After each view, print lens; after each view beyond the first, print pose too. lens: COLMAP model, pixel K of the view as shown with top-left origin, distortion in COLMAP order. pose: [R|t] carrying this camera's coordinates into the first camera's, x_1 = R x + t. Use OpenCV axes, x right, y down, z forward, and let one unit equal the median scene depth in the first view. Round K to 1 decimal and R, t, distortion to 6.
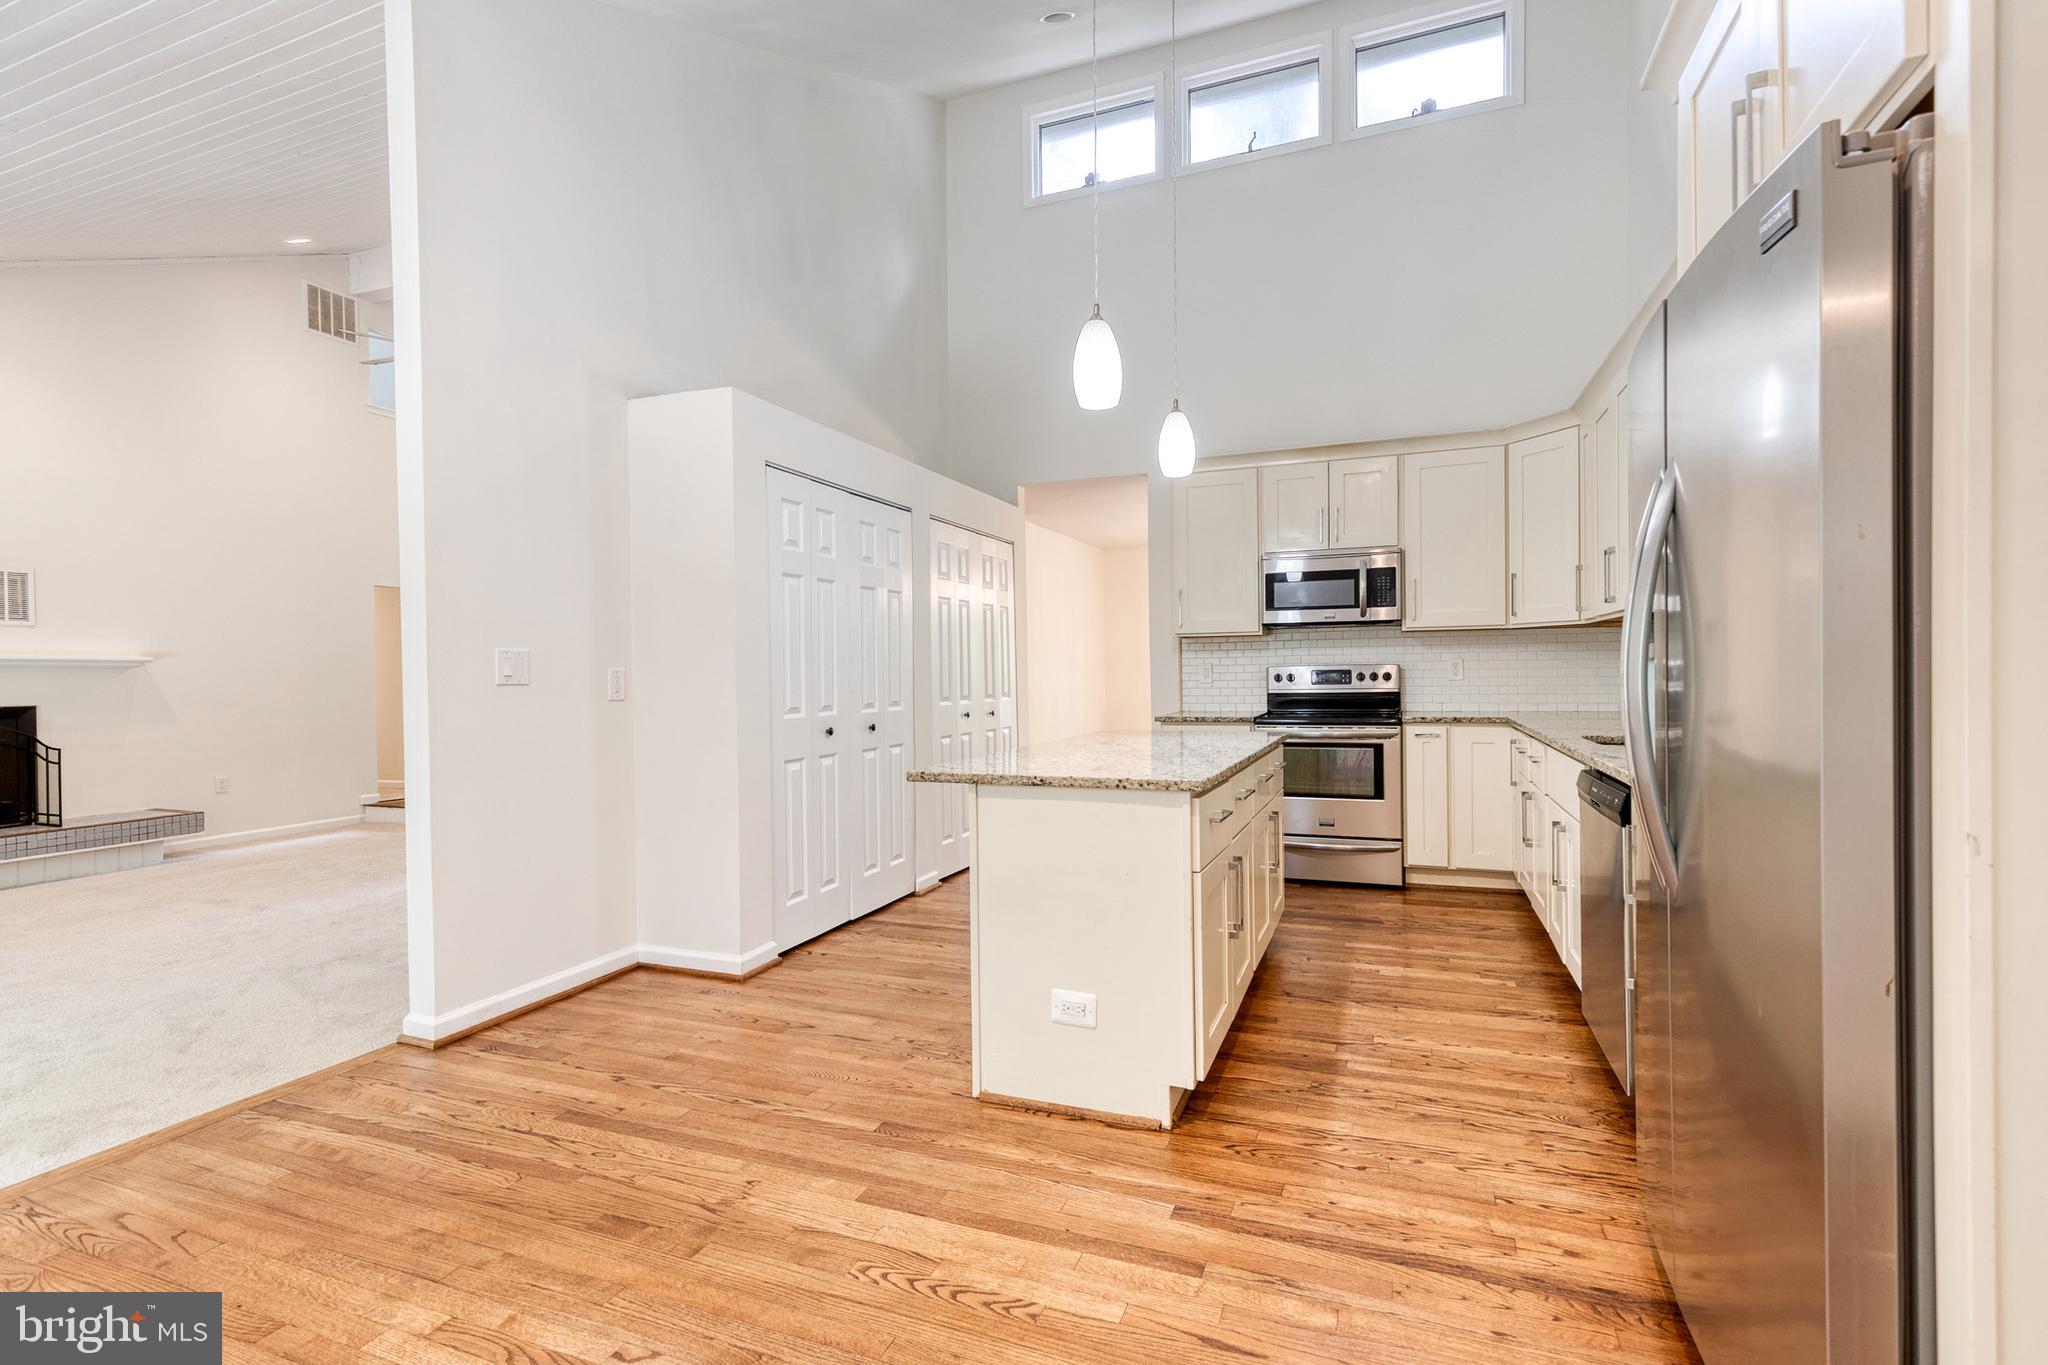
lens RADIAL K [[934.7, 0, 1031.5], [0, 934.7, 679.8], [0, 0, 1]] dist [0.010354, -0.000602]
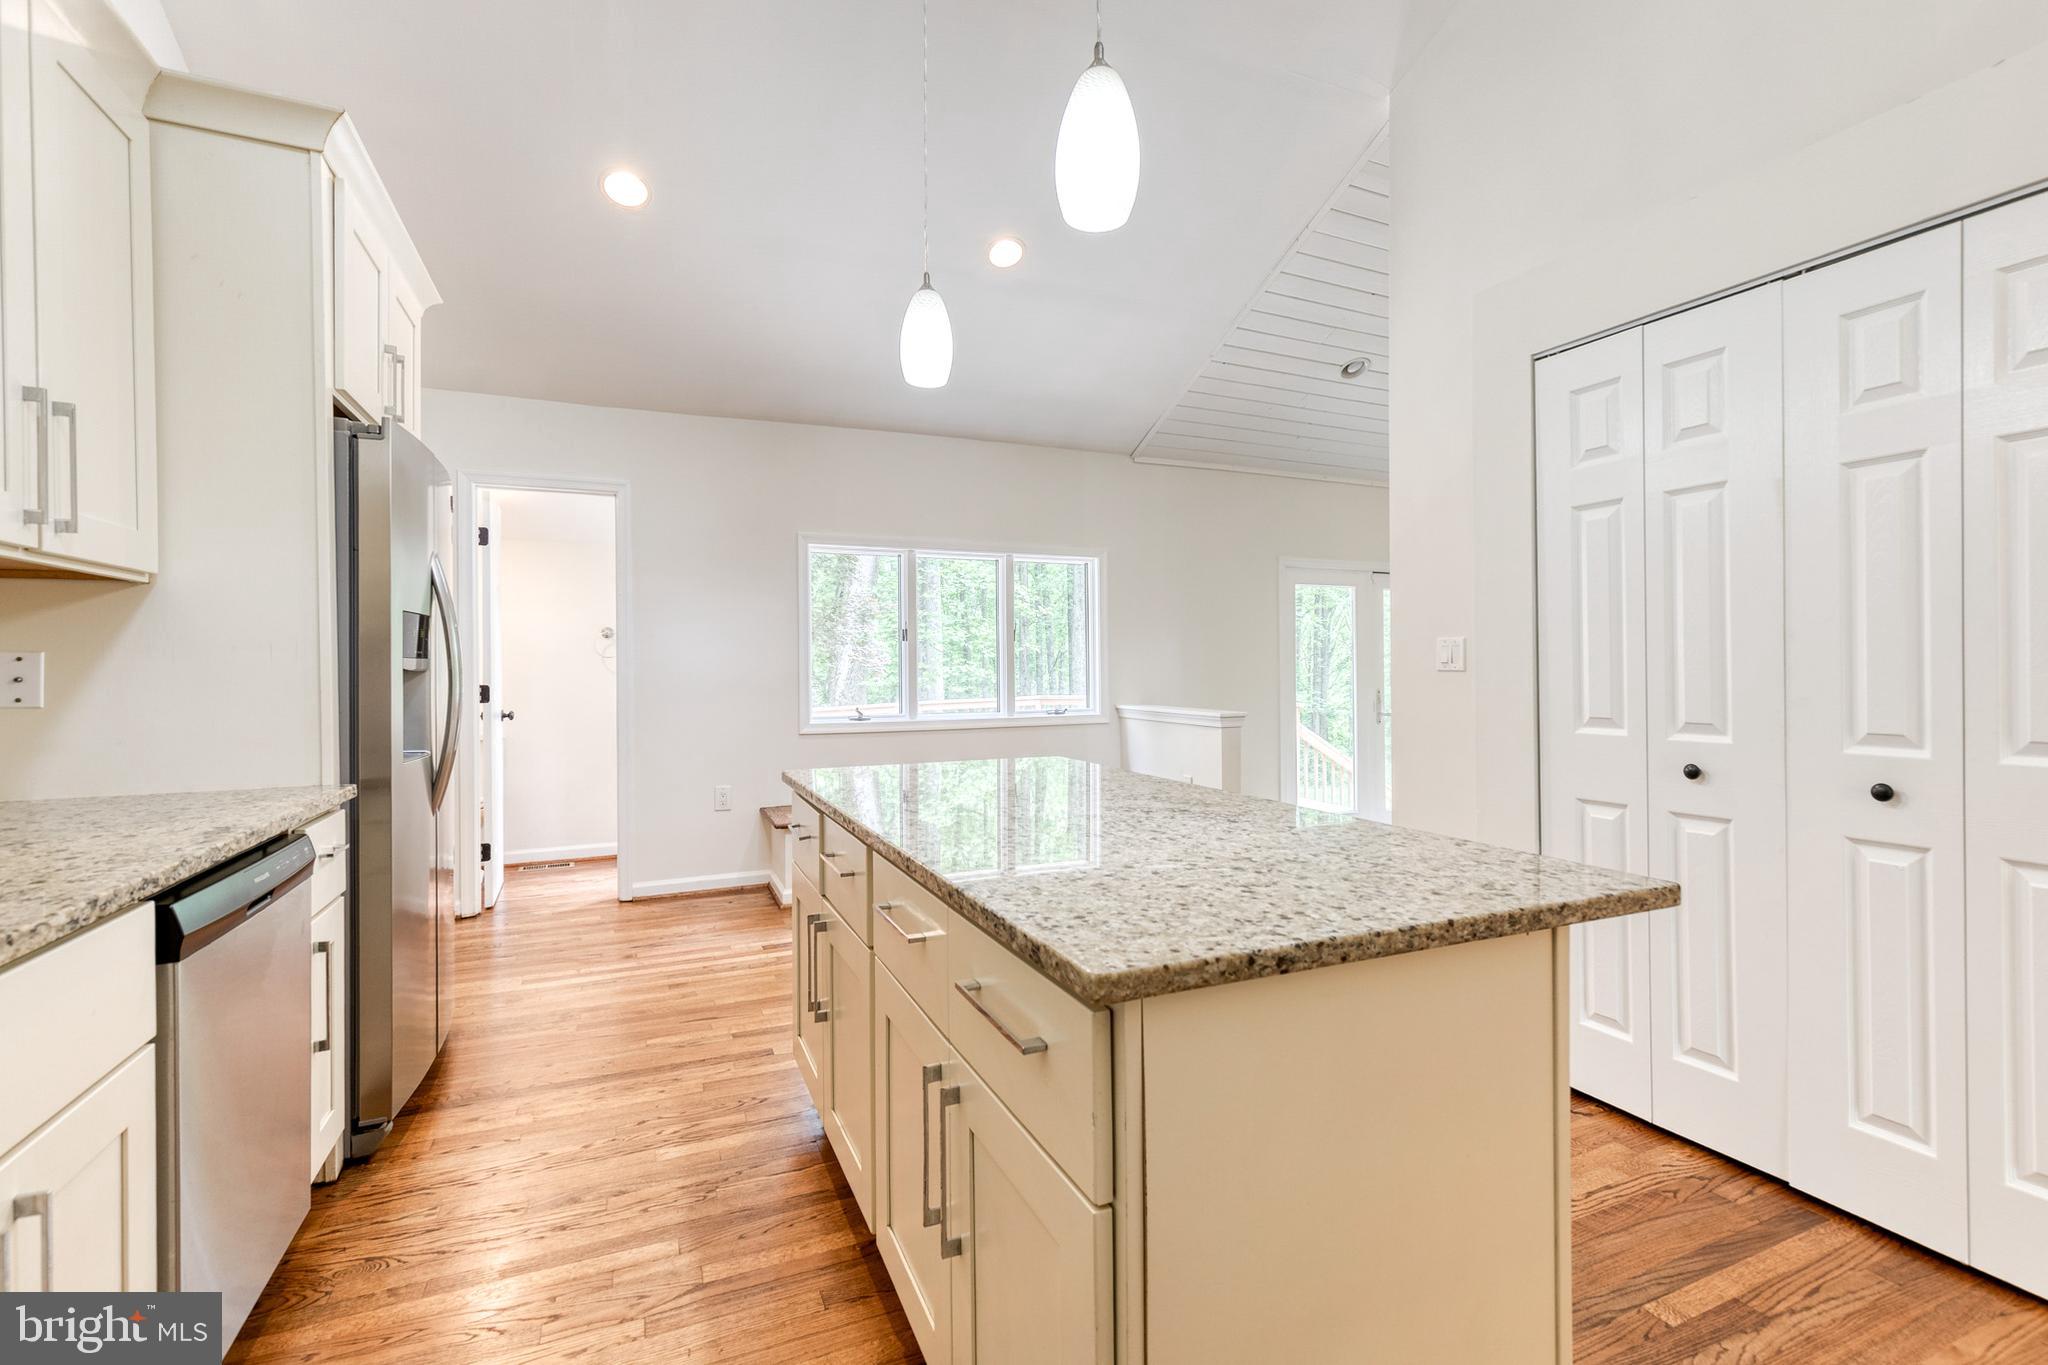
lens RADIAL K [[938.2, 0, 1052.3], [0, 938.2, 668.6], [0, 0, 1]] dist [0.010439, -0.000384]
pose [[-0.695968, 0.019279, -0.717813, 0.487559], [0.009249, 0.999797, 0.017885, -0.018606], [0.718013, 0.005809, -0.696006, 1.288272]]
